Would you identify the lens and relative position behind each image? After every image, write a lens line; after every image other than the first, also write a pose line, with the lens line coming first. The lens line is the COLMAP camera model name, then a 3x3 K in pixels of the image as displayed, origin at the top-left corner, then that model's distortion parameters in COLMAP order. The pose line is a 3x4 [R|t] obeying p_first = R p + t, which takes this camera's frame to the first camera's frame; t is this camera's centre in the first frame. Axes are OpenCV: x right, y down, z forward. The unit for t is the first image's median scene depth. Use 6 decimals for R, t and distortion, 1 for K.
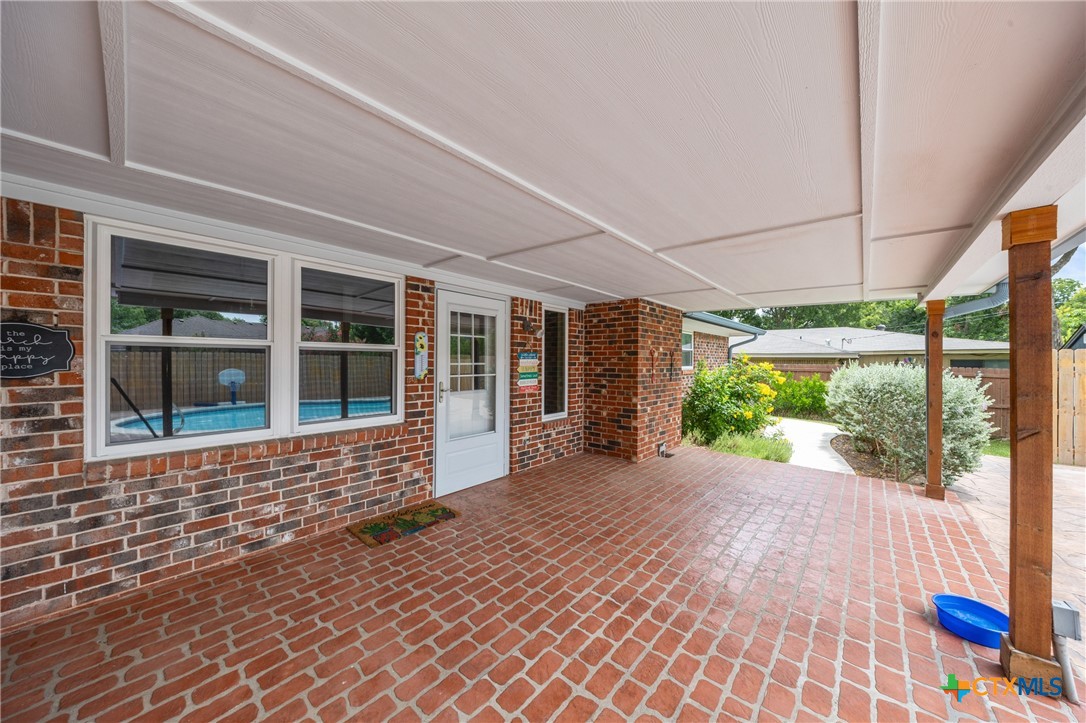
lens RADIAL K [[369.4, 0, 539.5], [0, 369.4, 360.6], [0, 0, 1]] dist [-0.005795, -0.000368]
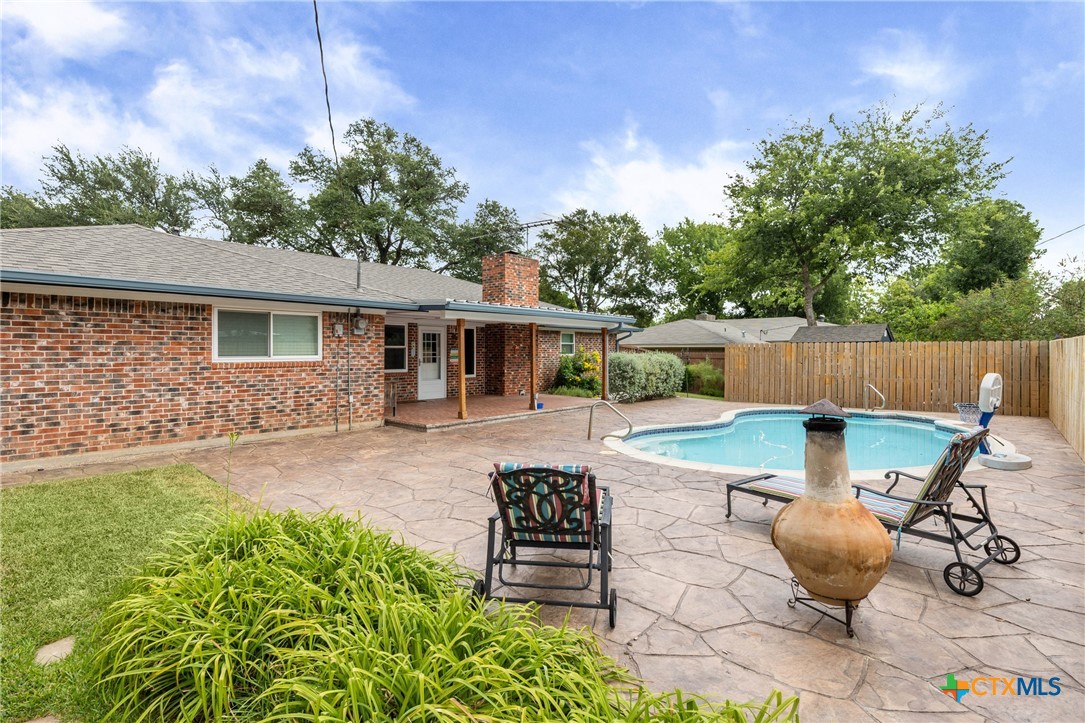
lens RADIAL K [[547.7, 0, 541.8], [0, 547.7, 355.2], [0, 0, 1]] dist [-0.006176, 0.000629]
pose [[0.999913, -0.006443, 0.011536, 0.452979], [0.006364, 0.999956, 0.006874, 0.005998], [-0.011580, -0.006800, 0.999910, -2.345879]]
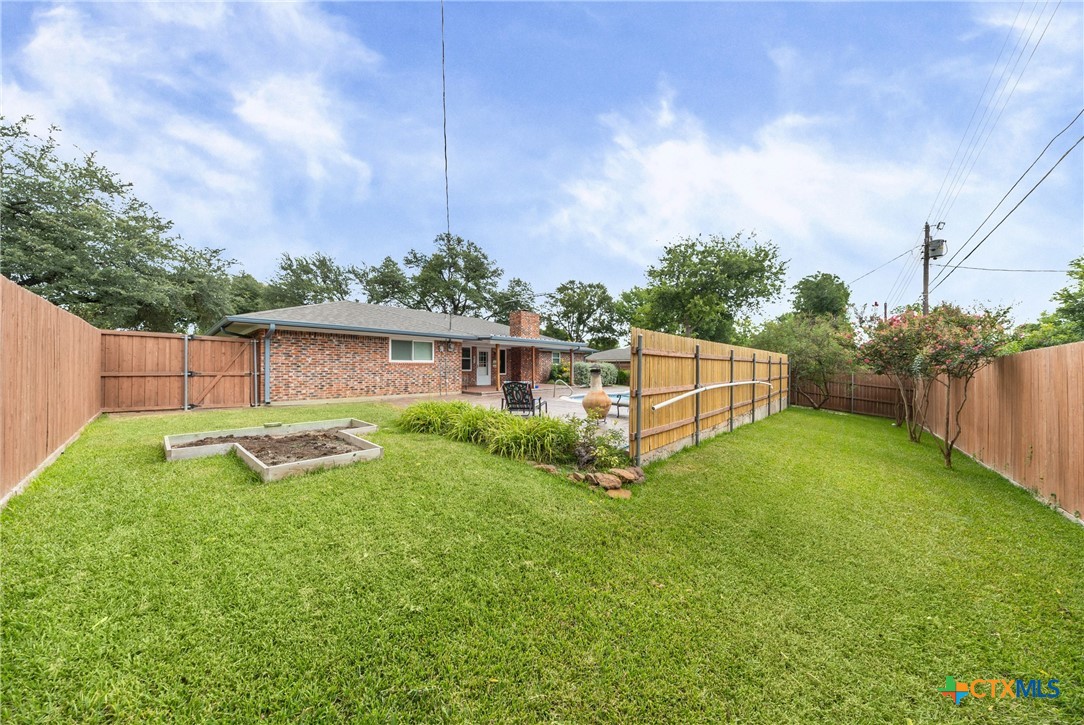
lens RADIAL K [[357.4, 0, 545.1], [0, 357.4, 373.0], [0, 0, 1]] dist [-0.005866, -0.000906]
pose [[0.999895, -0.004833, -0.013648, 0.606668], [0.005023, 0.999890, 0.013920, 0.085702], [0.013579, -0.013988, 0.999810, -3.228110]]
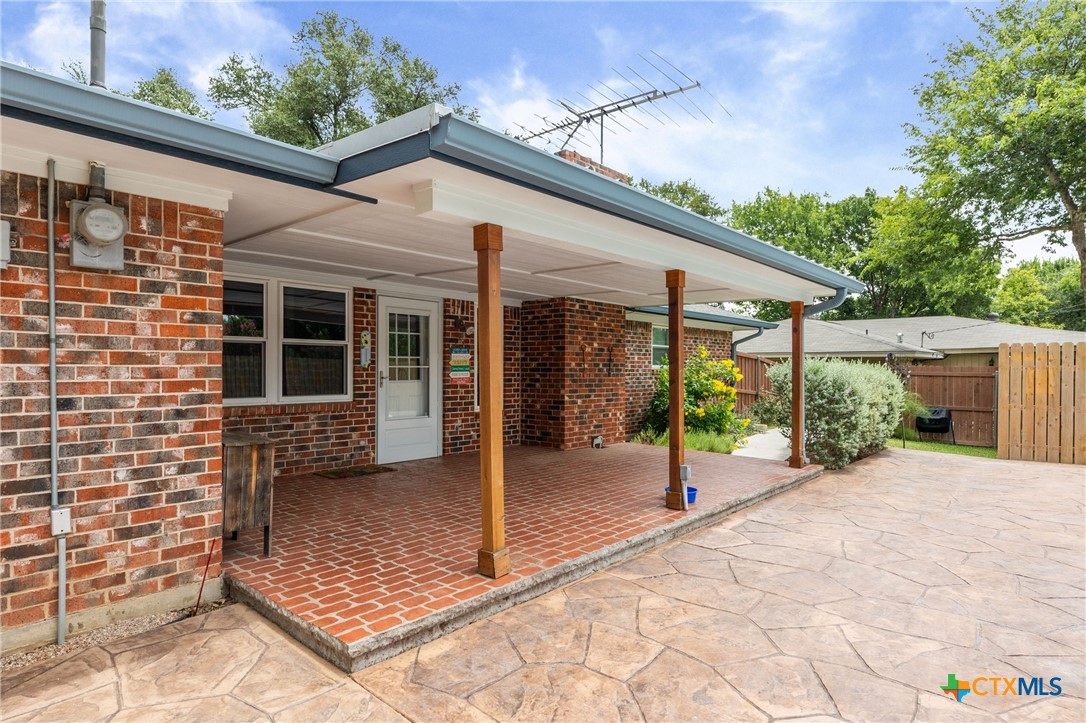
lens RADIAL K [[608.3, 0, 549.7], [0, 608.3, 371.3], [0, 0, 1]] dist [-0.007033, 0.000699]
pose [[0.999954, -0.003965, 0.008699, 0.205997], [0.003927, 0.999983, 0.004404, 0.039034], [-0.008716, -0.004370, 0.999952, -0.769077]]
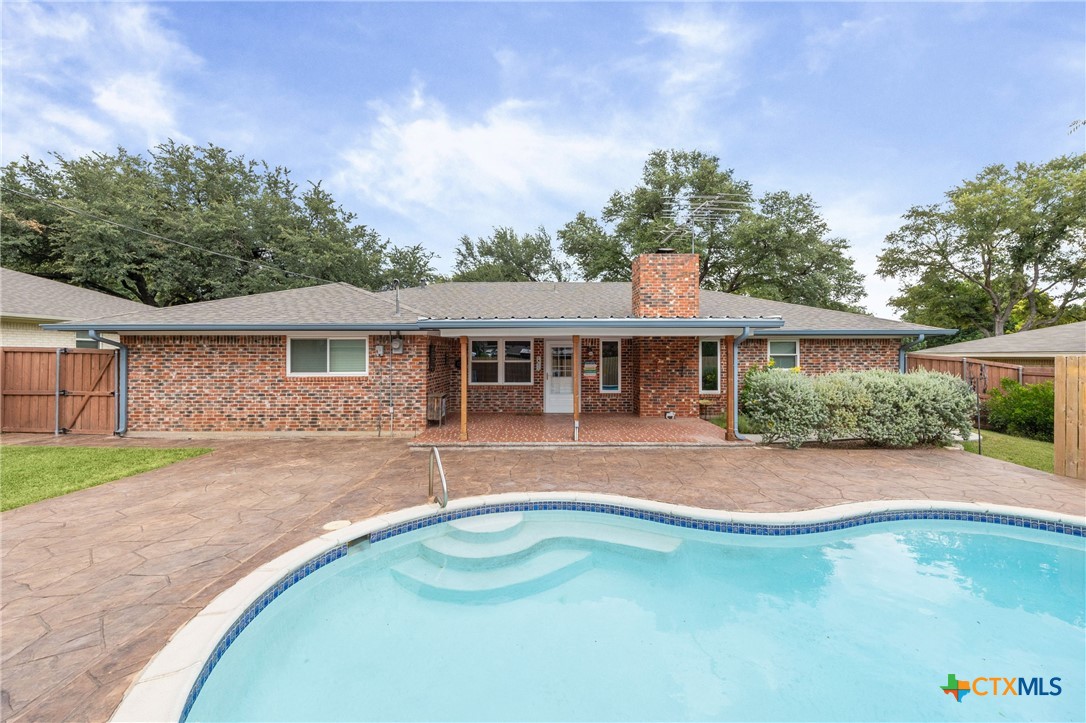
lens RADIAL K [[443.2, 0, 529.8], [0, 443.2, 344.3], [0, 0, 1]] dist [0.002716, 0.000339]
pose [[0.648176, -0.027053, -0.761009, 1.690695], [0.006541, 0.999530, -0.029961, -0.044975], [0.761462, 0.014442, 0.648049, -0.994843]]
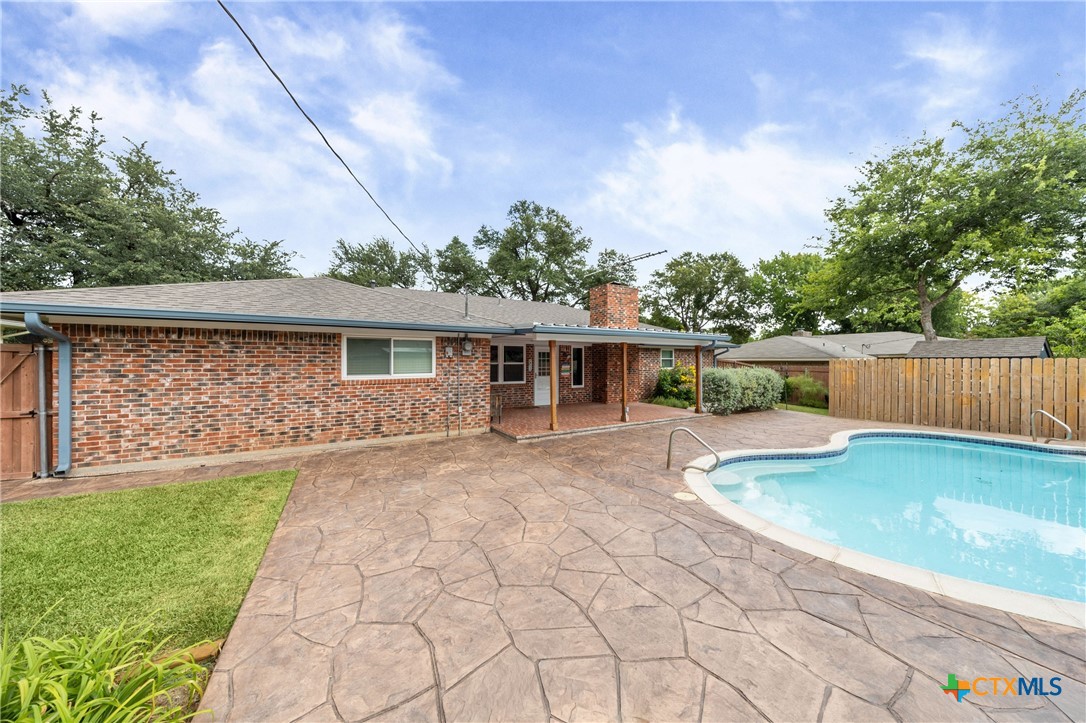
lens RADIAL K [[369.4, 0, 536.2], [0, 369.4, 359.4], [0, 0, 1]] dist [-0.005795, -0.000368]
pose [[0.950257, -0.008849, -0.311340, 0.607221], [0.007159, 0.999953, -0.006572, -0.033119], [0.311383, 0.004017, 0.950276, -1.706384]]
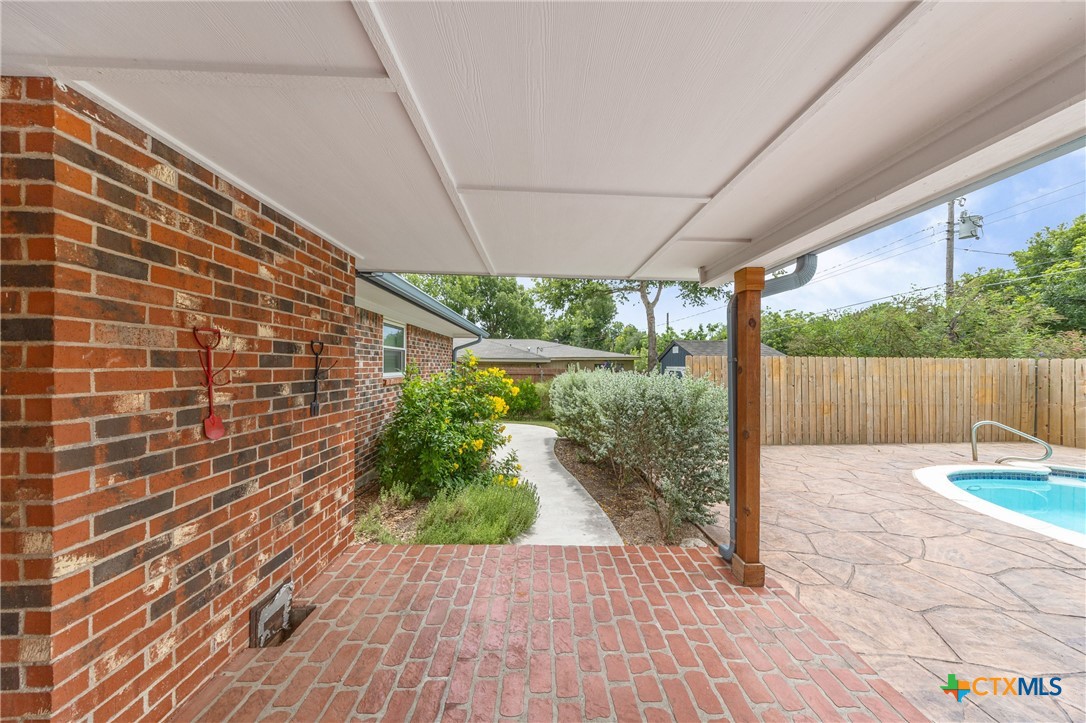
lens RADIAL K [[315.0, 0, 542.9], [0, 315.0, 367.1], [0, 0, 1]] dist [-0.005709, 0.000154]
pose [[0.735383, -0.004347, 0.677638, 0.354622], [-0.001317, 0.999968, 0.007843, 0.000198], [-0.677650, -0.006660, 0.735354, 0.662197]]
